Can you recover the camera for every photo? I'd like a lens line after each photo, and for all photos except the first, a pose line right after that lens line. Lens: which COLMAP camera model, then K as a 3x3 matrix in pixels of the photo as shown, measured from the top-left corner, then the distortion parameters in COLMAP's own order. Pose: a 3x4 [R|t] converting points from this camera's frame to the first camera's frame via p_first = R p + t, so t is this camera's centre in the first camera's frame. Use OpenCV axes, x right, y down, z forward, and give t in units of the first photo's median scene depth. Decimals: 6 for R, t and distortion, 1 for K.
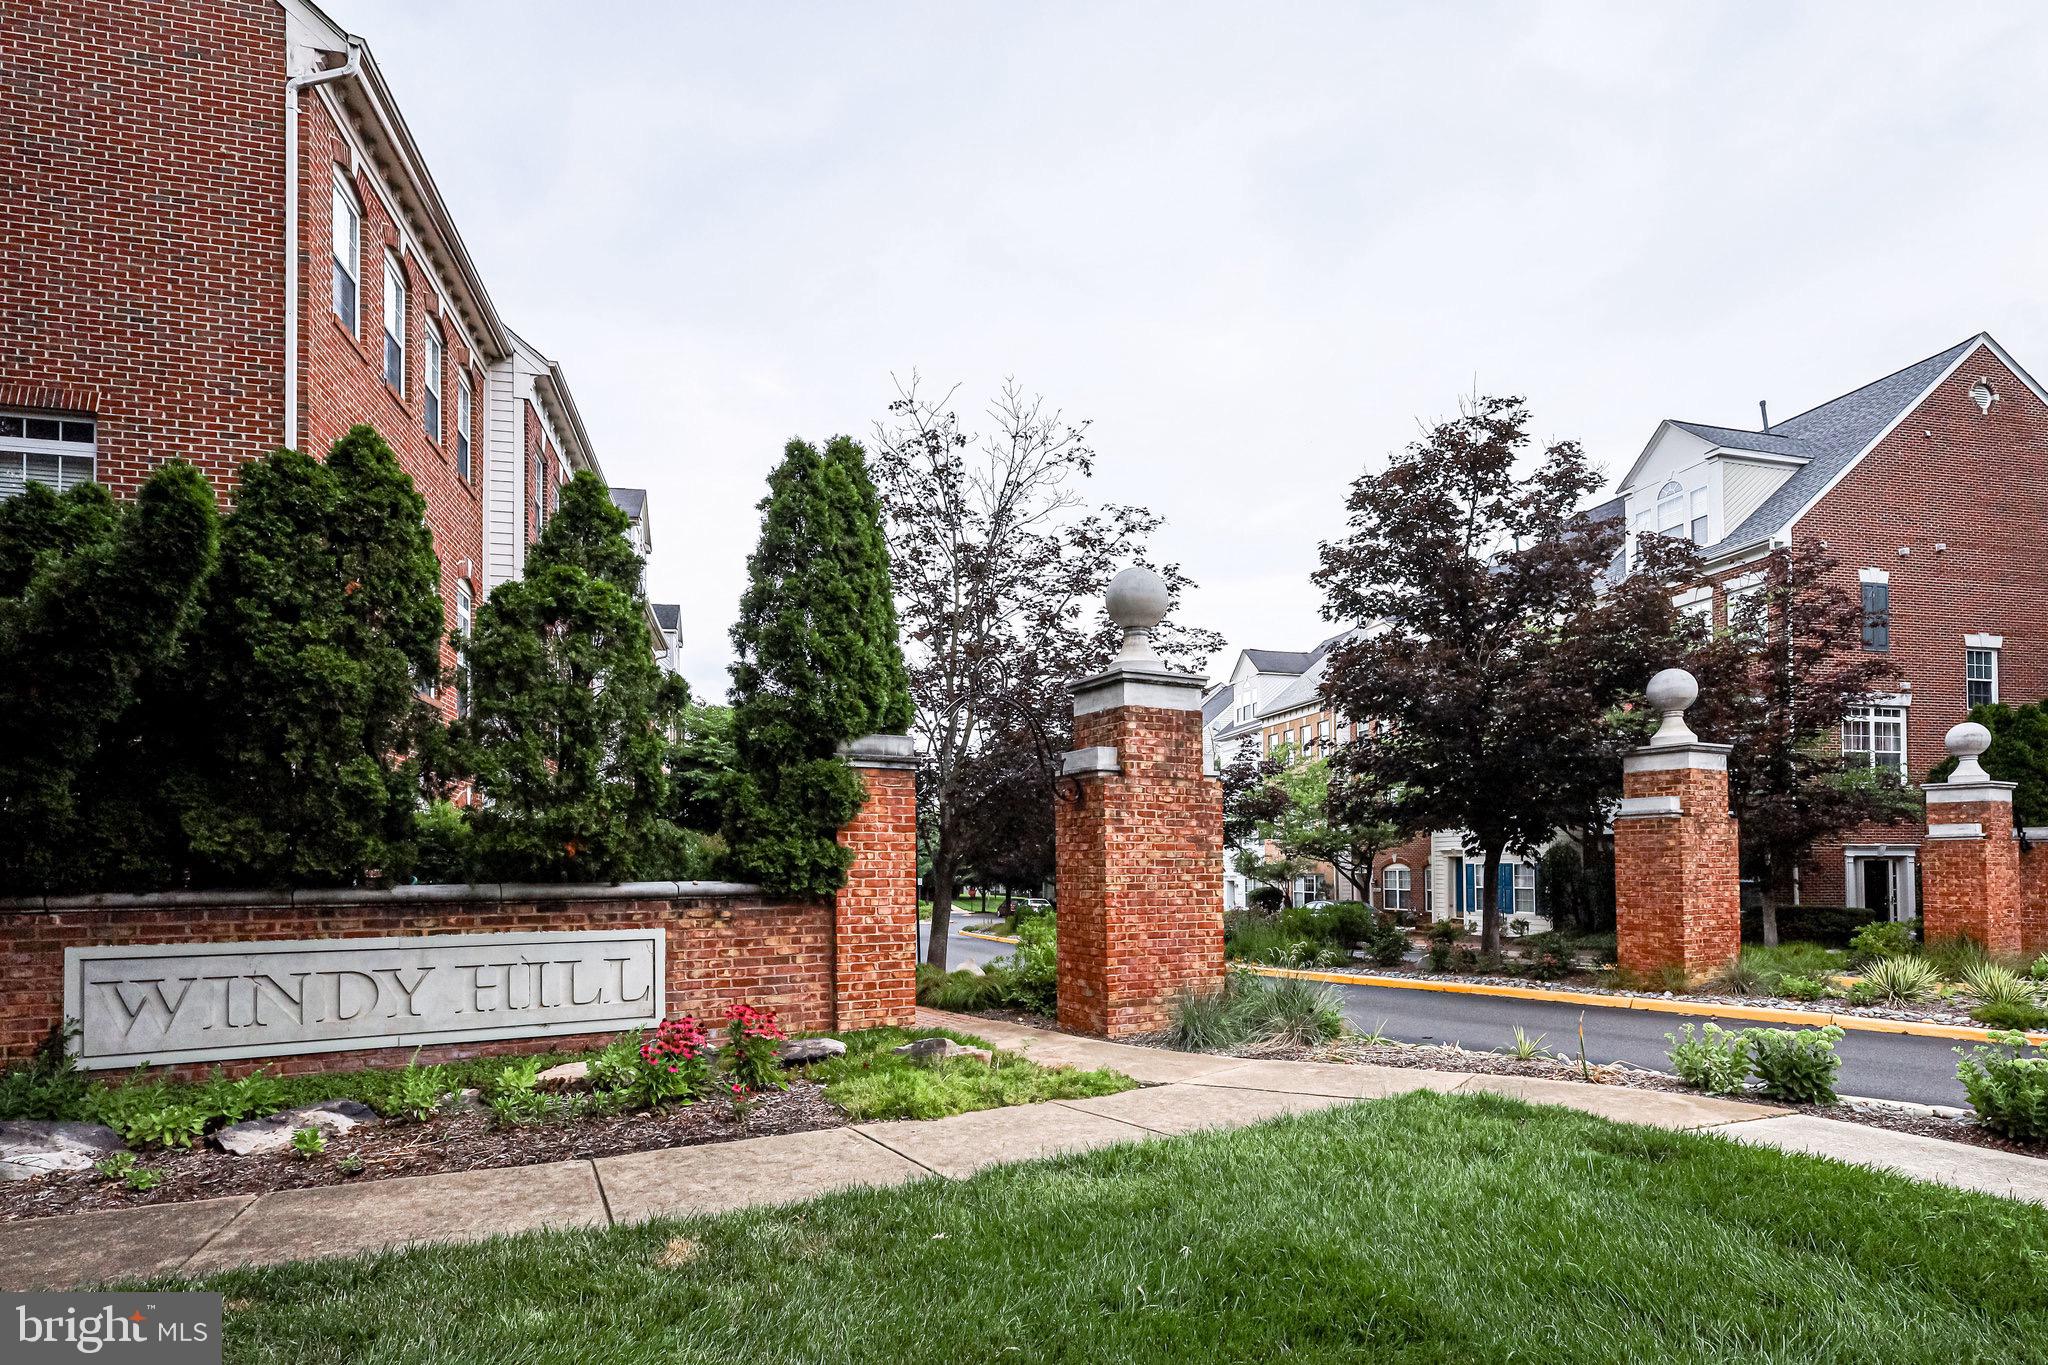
lens RADIAL K [[933.0, 0, 937.1], [0, 933.0, 717.1], [0, 0, 1]] dist [0.002200, 0.000307]
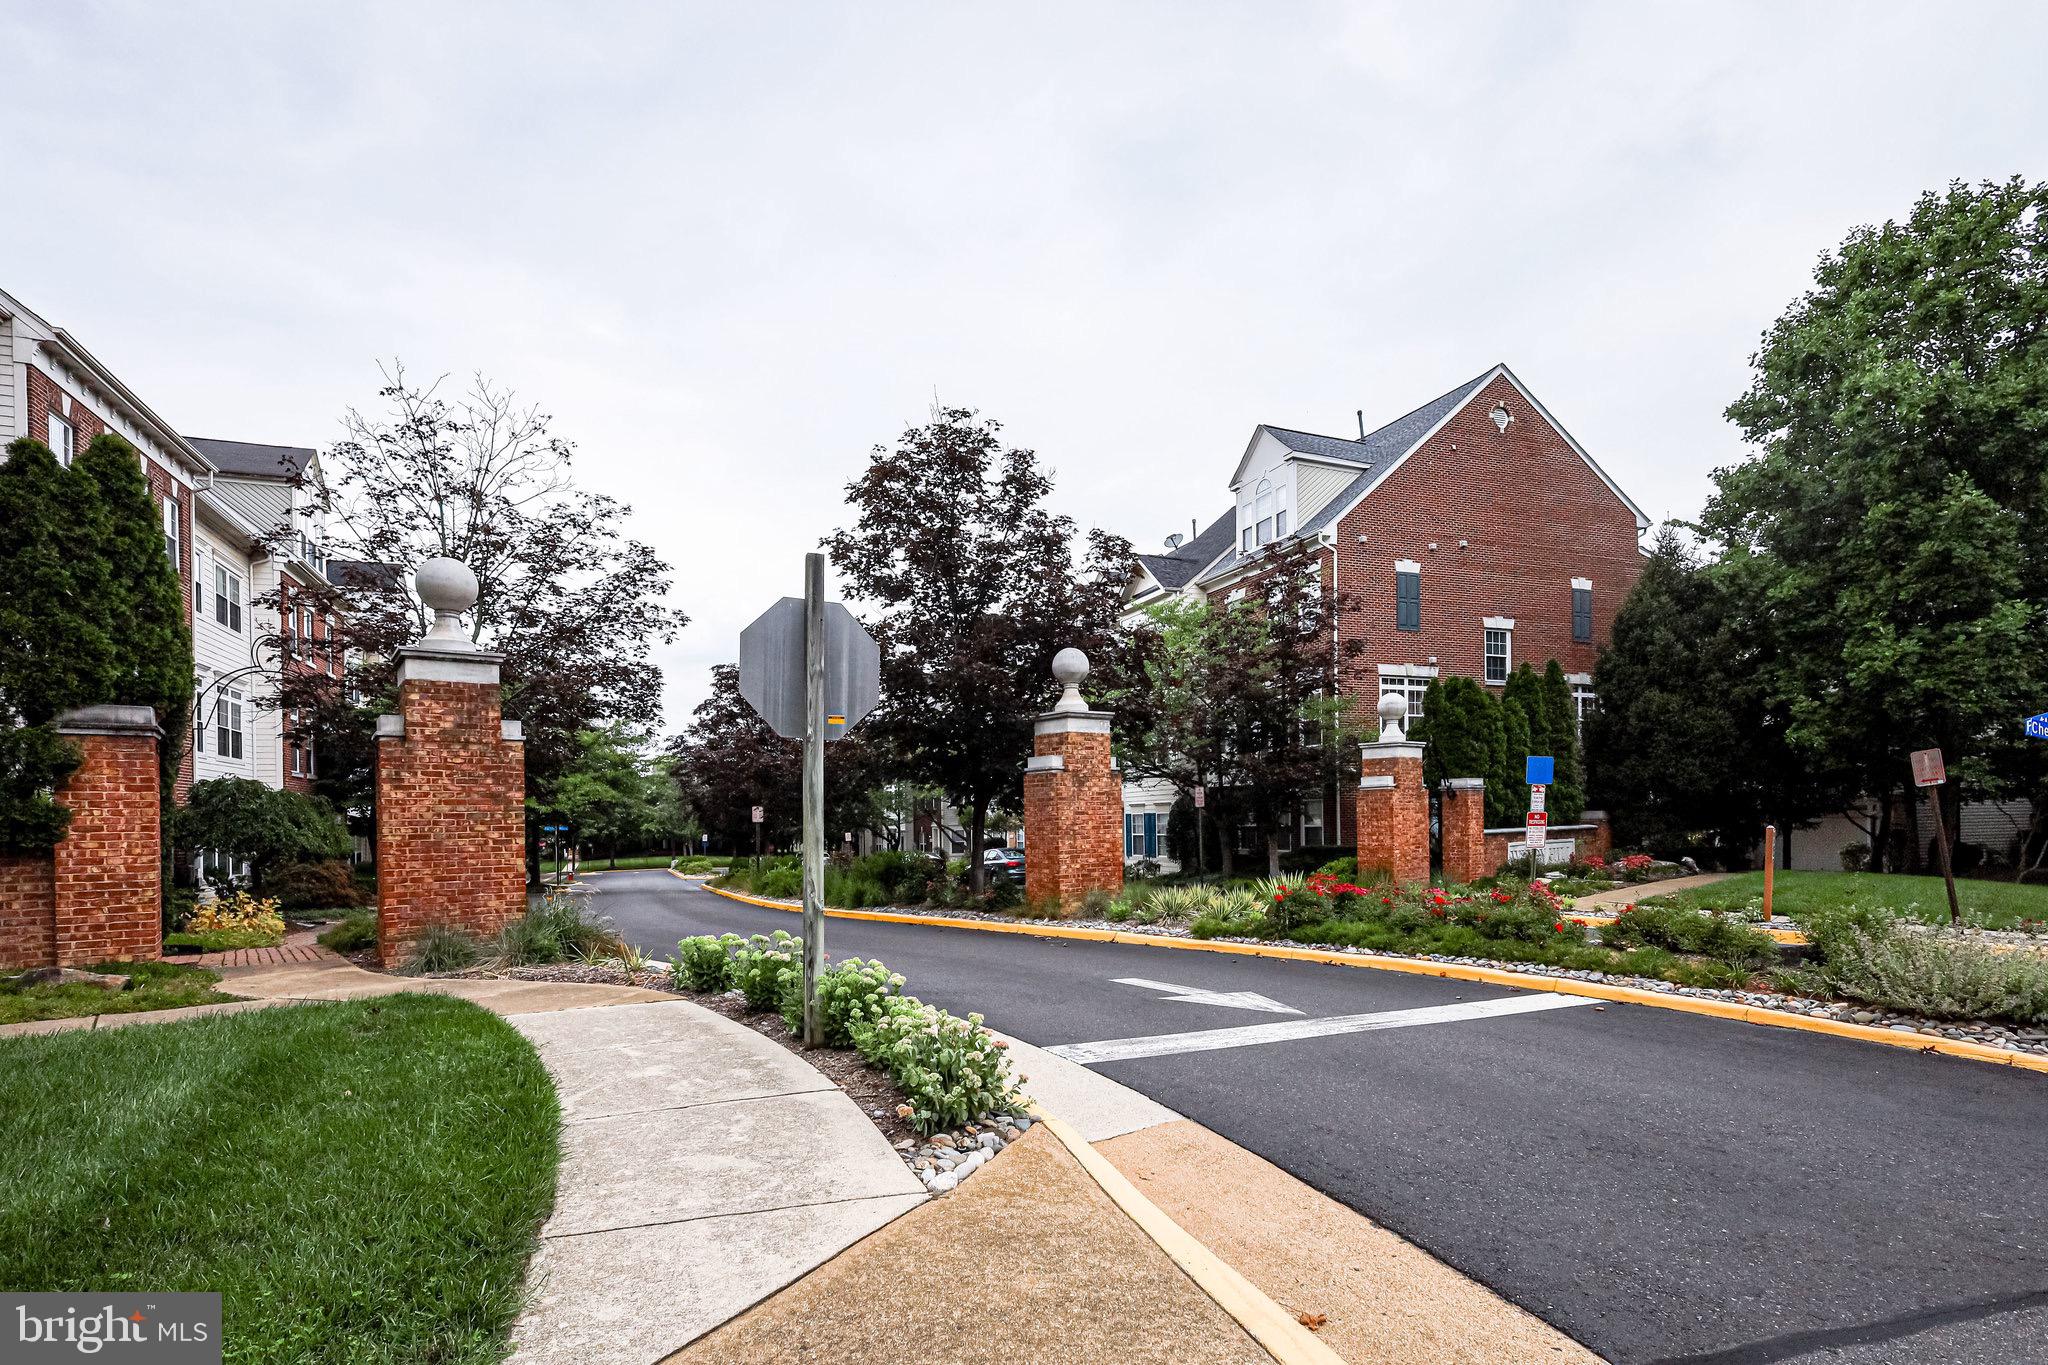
lens RADIAL K [[933.0, 0, 1027.6], [0, 933.0, 688.5], [0, 0, 1]] dist [0.002200, 0.000307]
pose [[0.991626, 0.006573, 0.128976, 0.667785], [-0.008799, 0.999822, 0.016696, -0.022289], [-0.128843, -0.017691, 0.991507, -0.195164]]
